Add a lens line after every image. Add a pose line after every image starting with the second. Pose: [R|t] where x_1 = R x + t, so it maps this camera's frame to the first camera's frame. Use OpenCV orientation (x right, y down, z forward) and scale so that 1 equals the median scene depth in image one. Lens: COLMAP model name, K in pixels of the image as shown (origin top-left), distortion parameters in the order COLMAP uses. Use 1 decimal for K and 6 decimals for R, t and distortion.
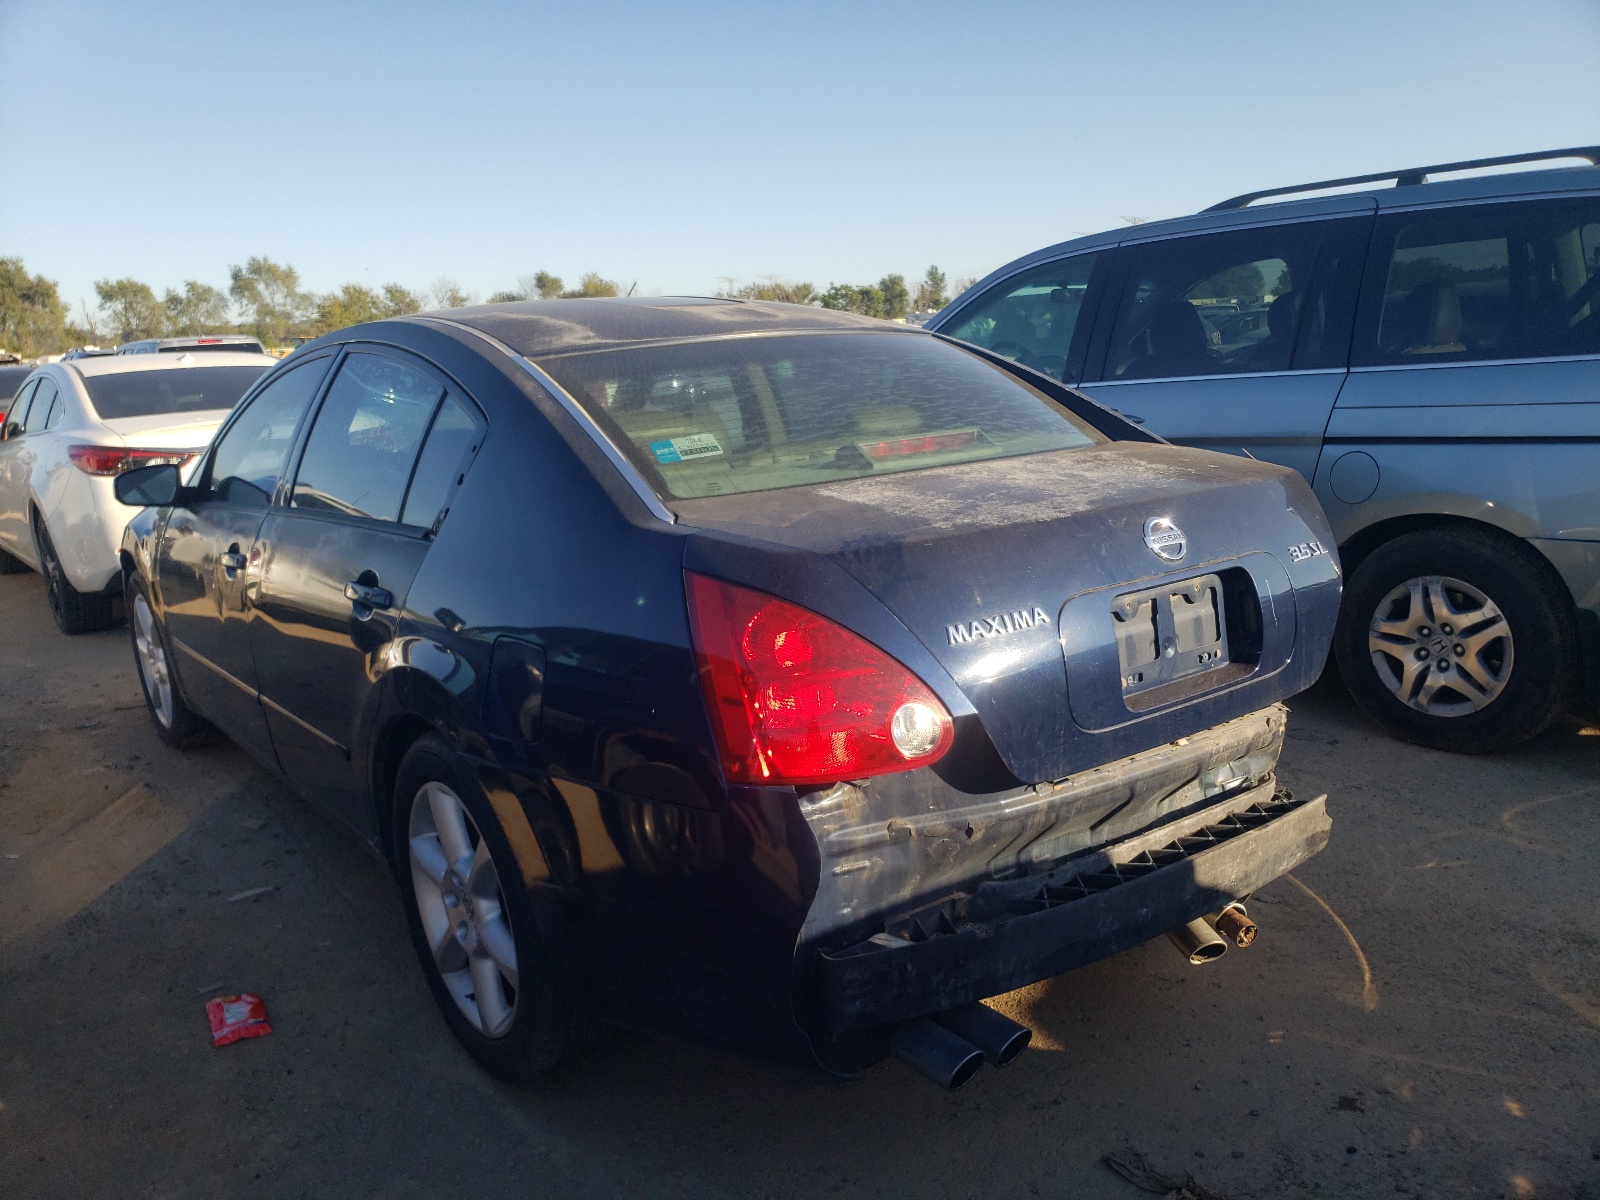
lens RADIAL K [[1269.4, 0, 797.0], [0, 1269.4, 645.8], [0, 0, 1]] dist [0.089715, -0.234056]
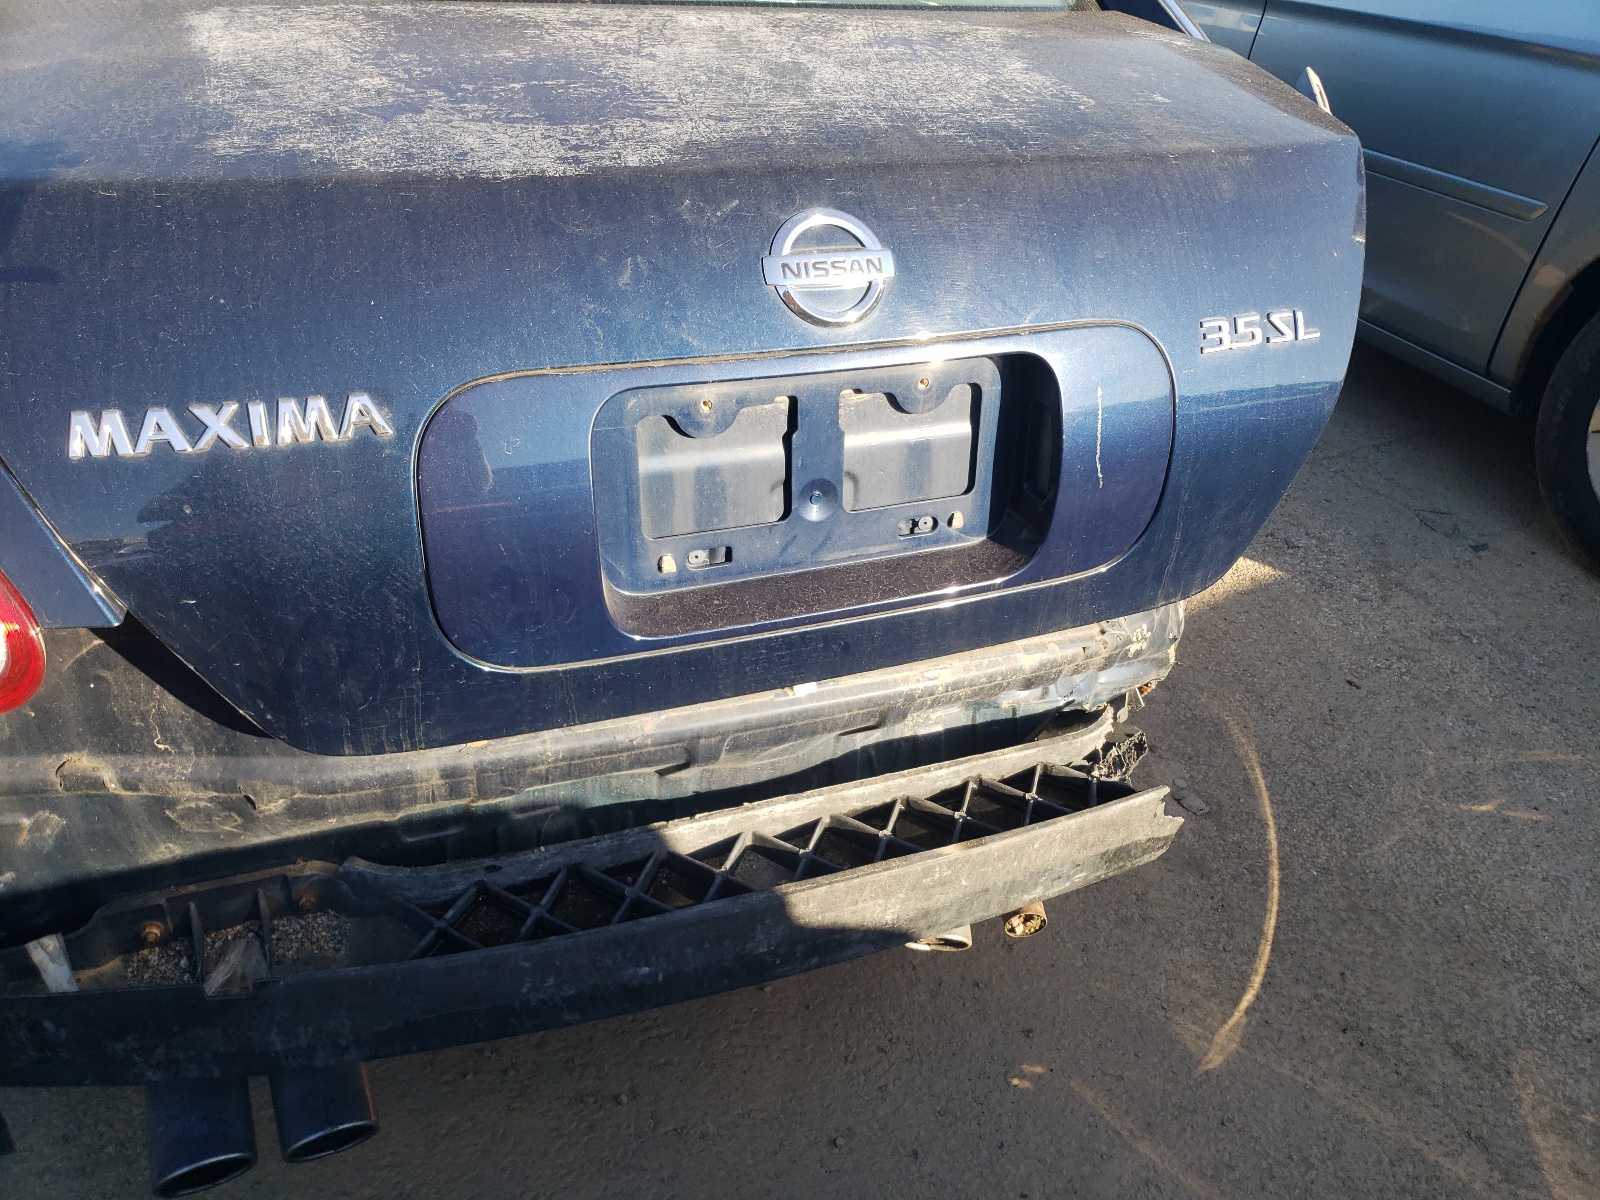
lens RADIAL K [[1269.4, 0, 797.0], [0, 1269.4, 645.8], [0, 0, 1]] dist [0.089715, -0.234056]
pose [[0.959000, 0.238761, -0.152684, 0.367201], [-0.171205, 0.917398, 0.359263, -0.117902], [0.225850, -0.318393, 0.920662, 0.538422]]
